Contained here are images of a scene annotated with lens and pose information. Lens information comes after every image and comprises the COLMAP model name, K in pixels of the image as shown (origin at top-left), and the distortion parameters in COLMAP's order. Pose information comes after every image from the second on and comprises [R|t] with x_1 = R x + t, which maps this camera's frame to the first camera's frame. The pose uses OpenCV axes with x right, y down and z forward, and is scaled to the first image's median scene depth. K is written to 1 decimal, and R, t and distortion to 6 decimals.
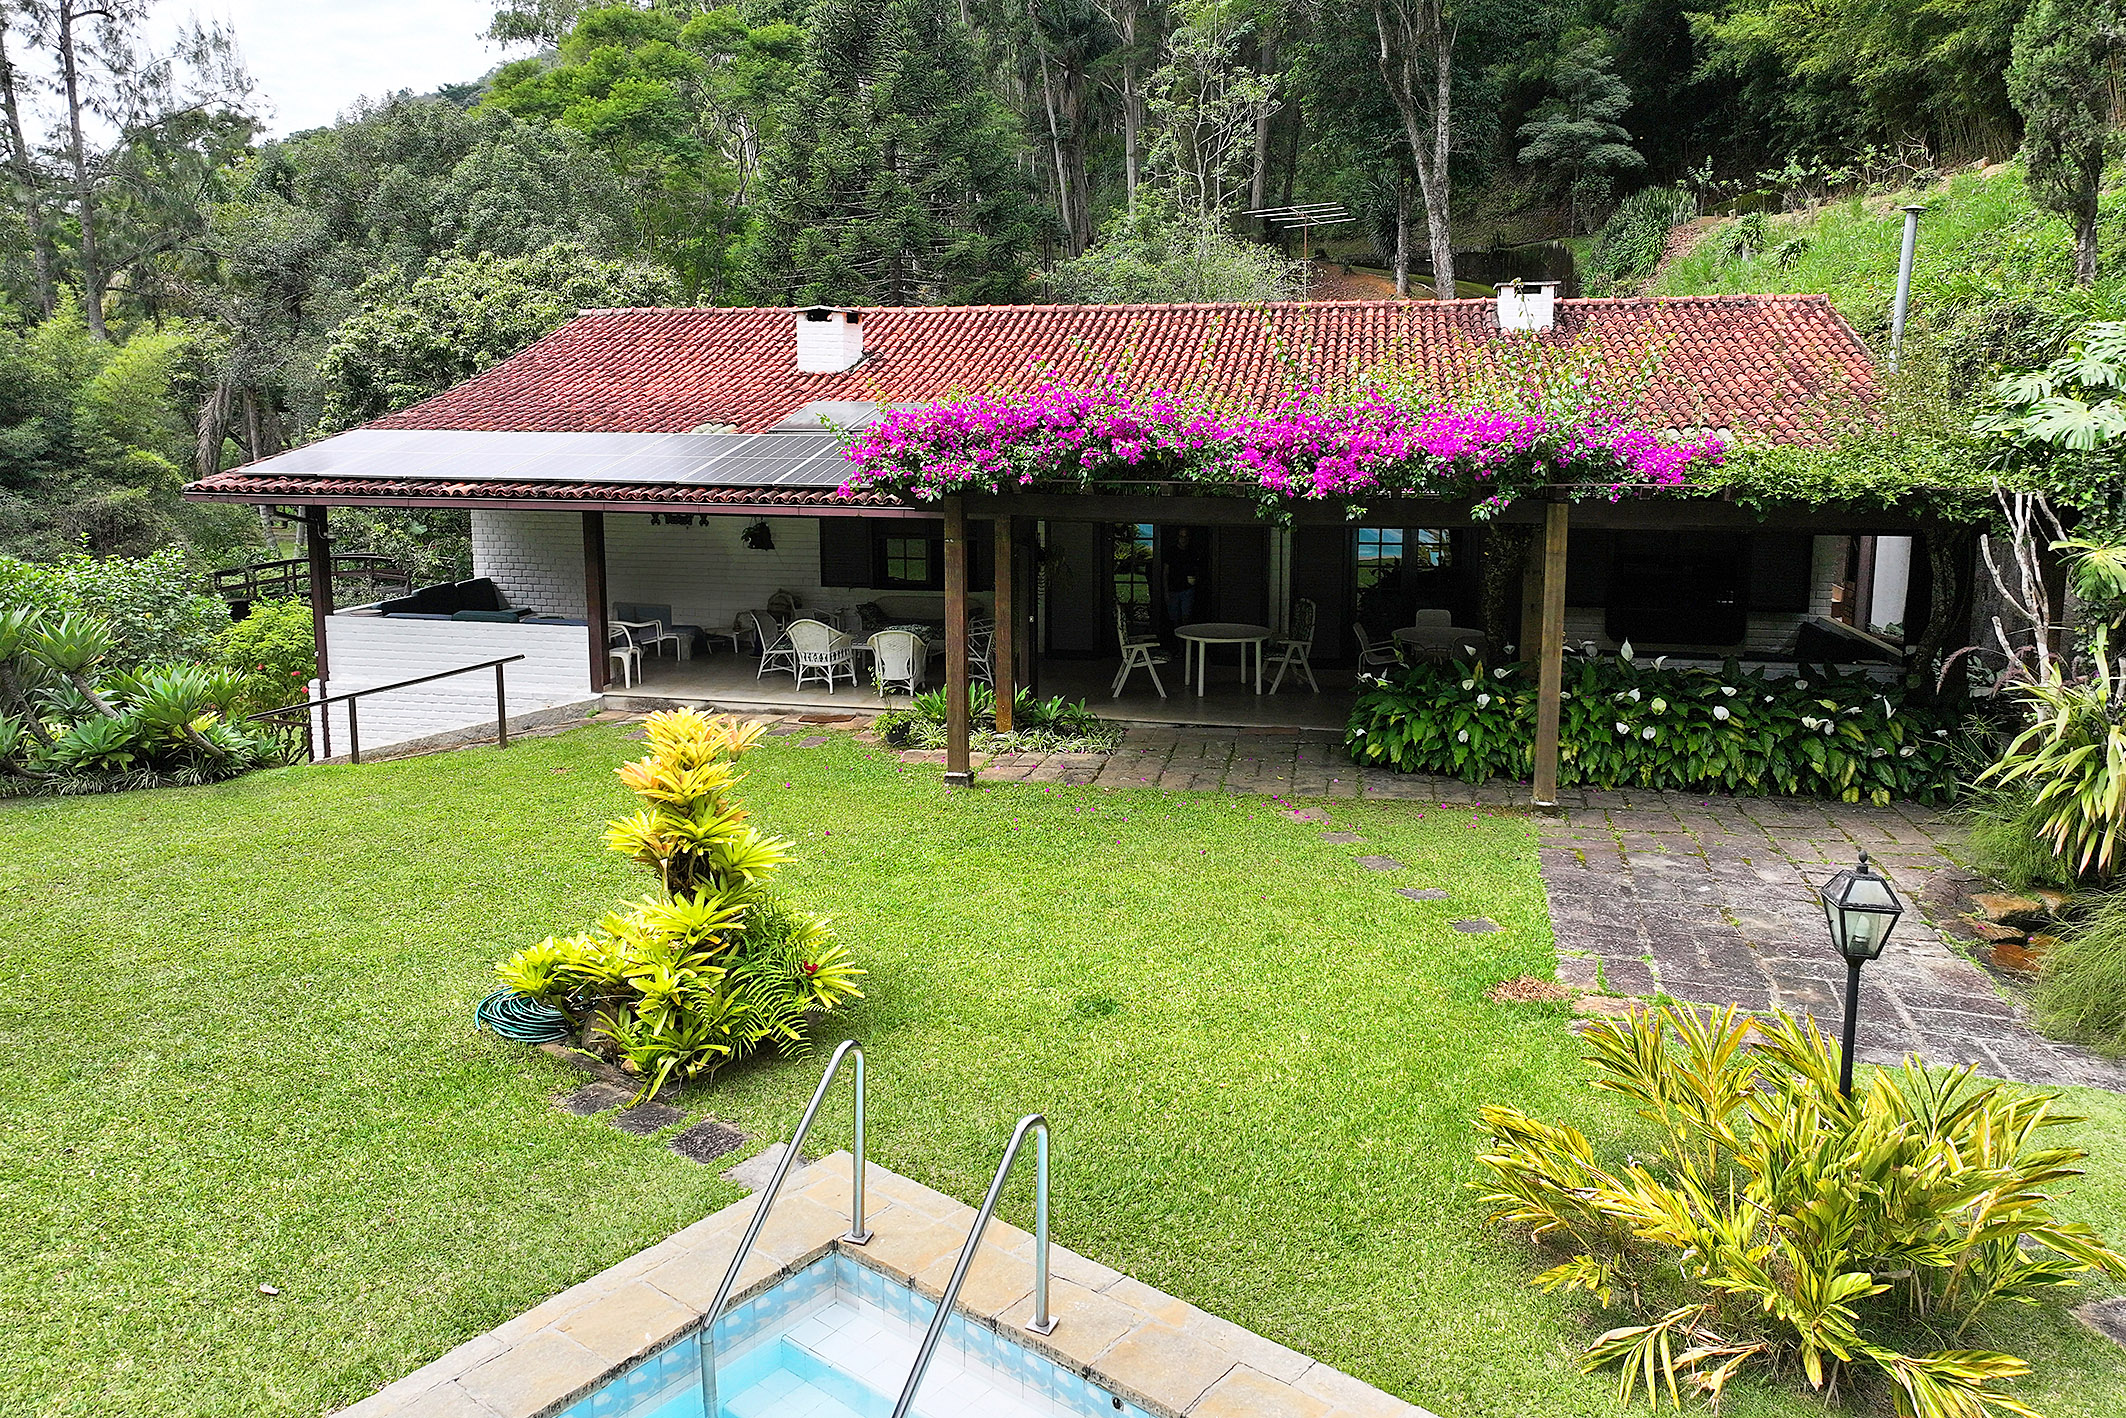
lens RADIAL K [[1459.4, 0, 1064.0], [0, 1459.4, 677.0], [0, 0, 1]] dist [0.003039, 0.000823]
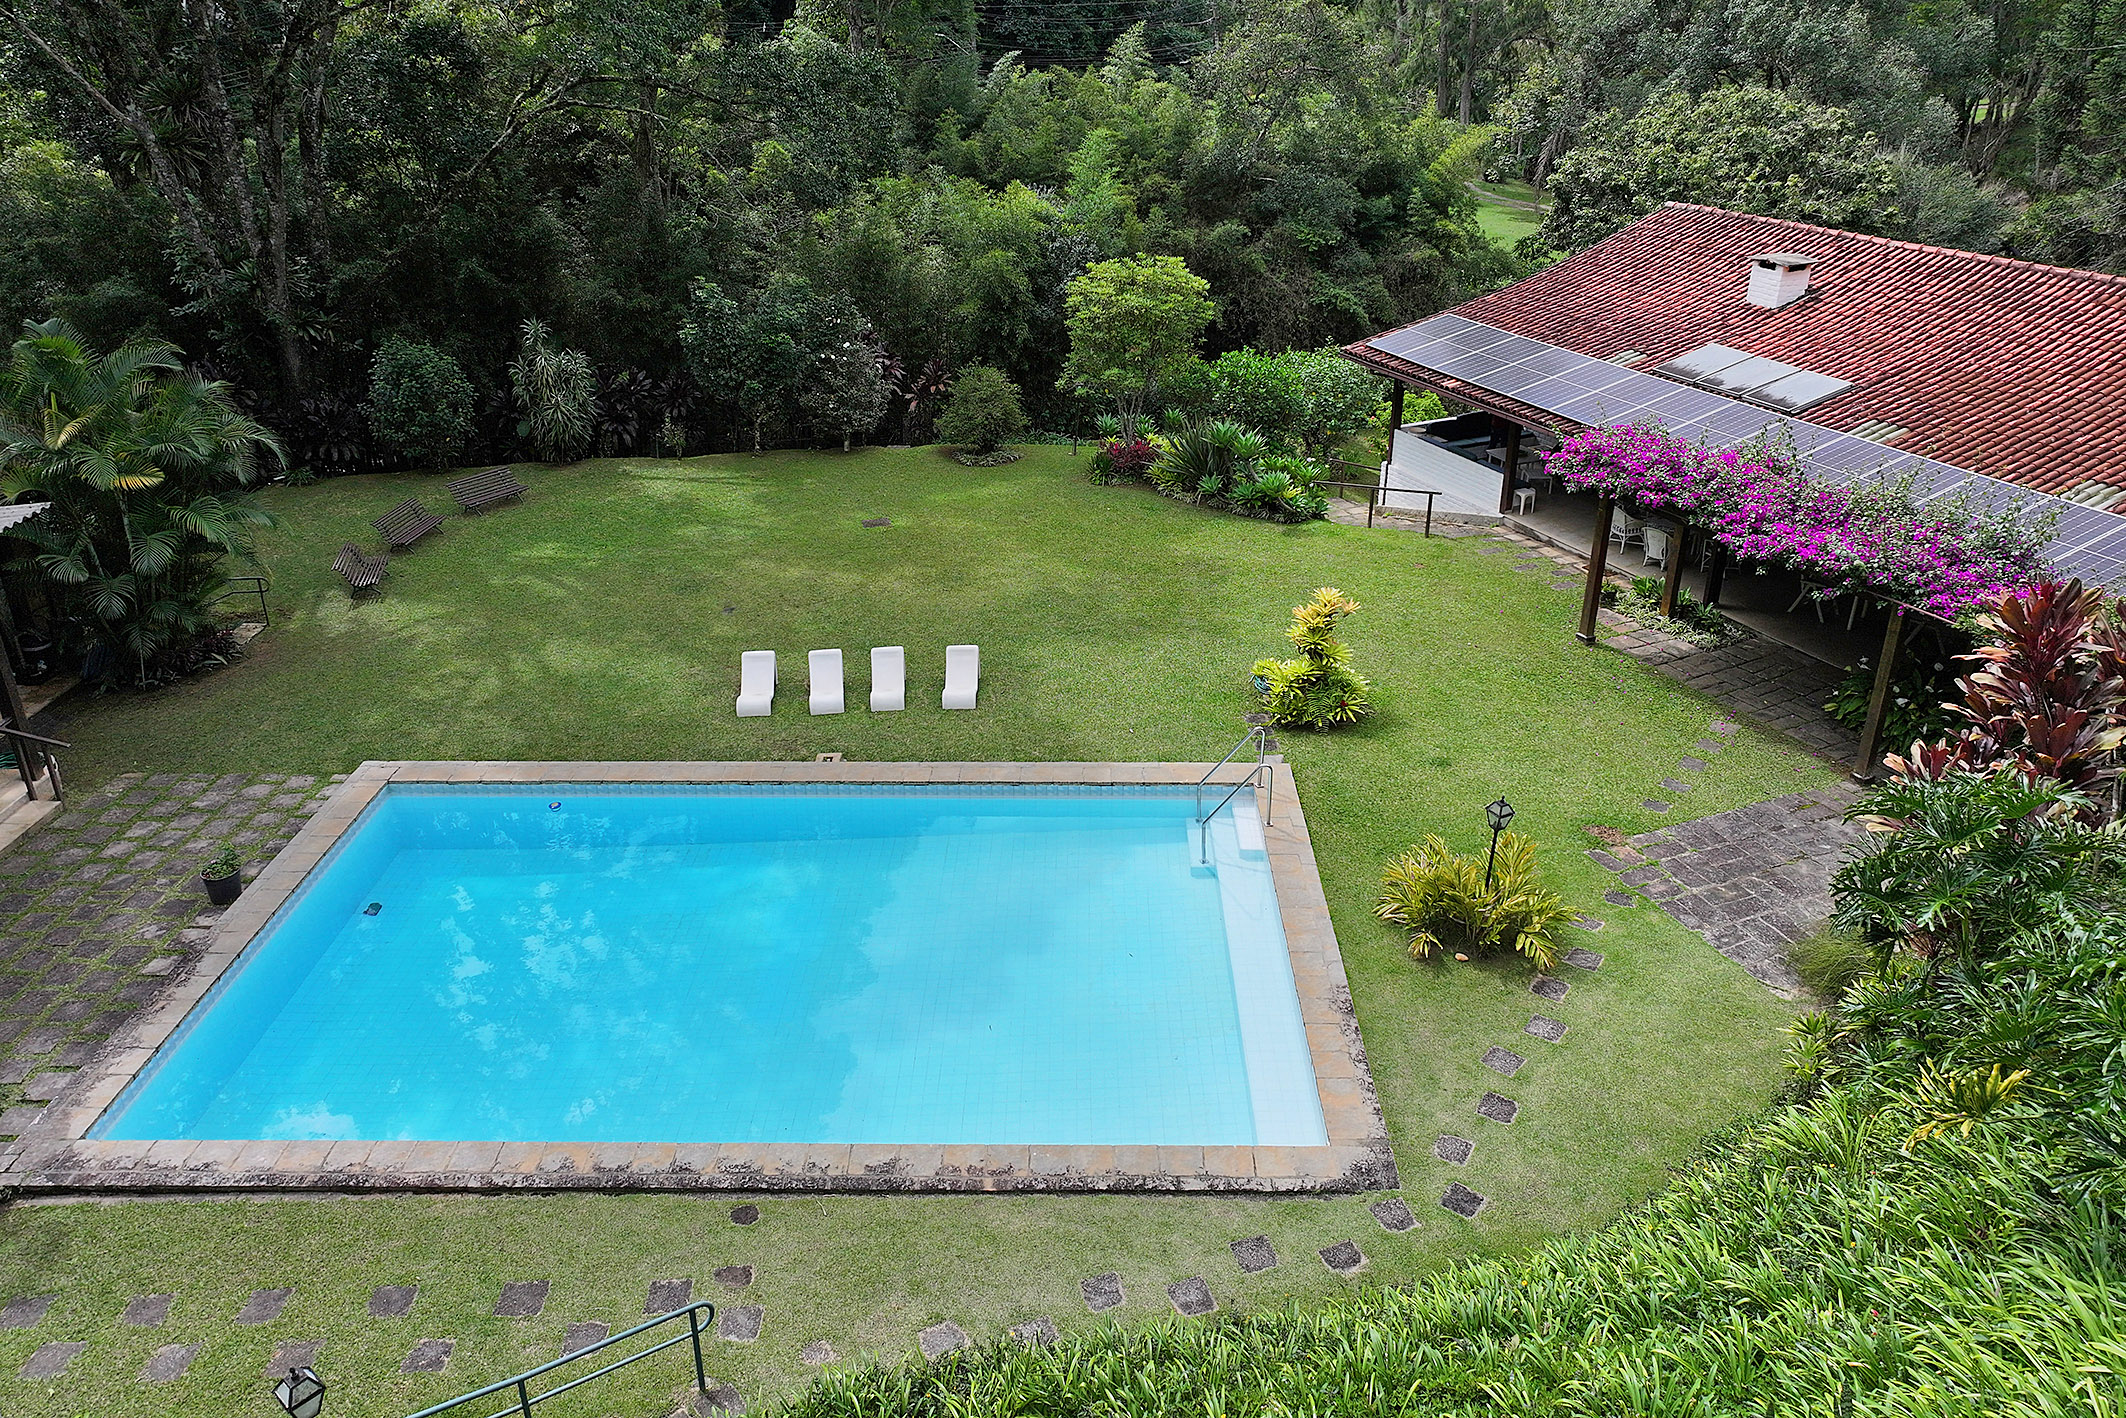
lens RADIAL K [[1472.0, 0, 1063.1], [0, 1472.0, 785.9], [0, 0, 1]] dist [0.010543, 0.008033]
pose [[0.600365, 0.397036, -0.694207, 0.691442], [-0.138430, 0.906546, 0.398762, -0.315986], [0.787654, -0.143304, 0.599221, -0.475350]]
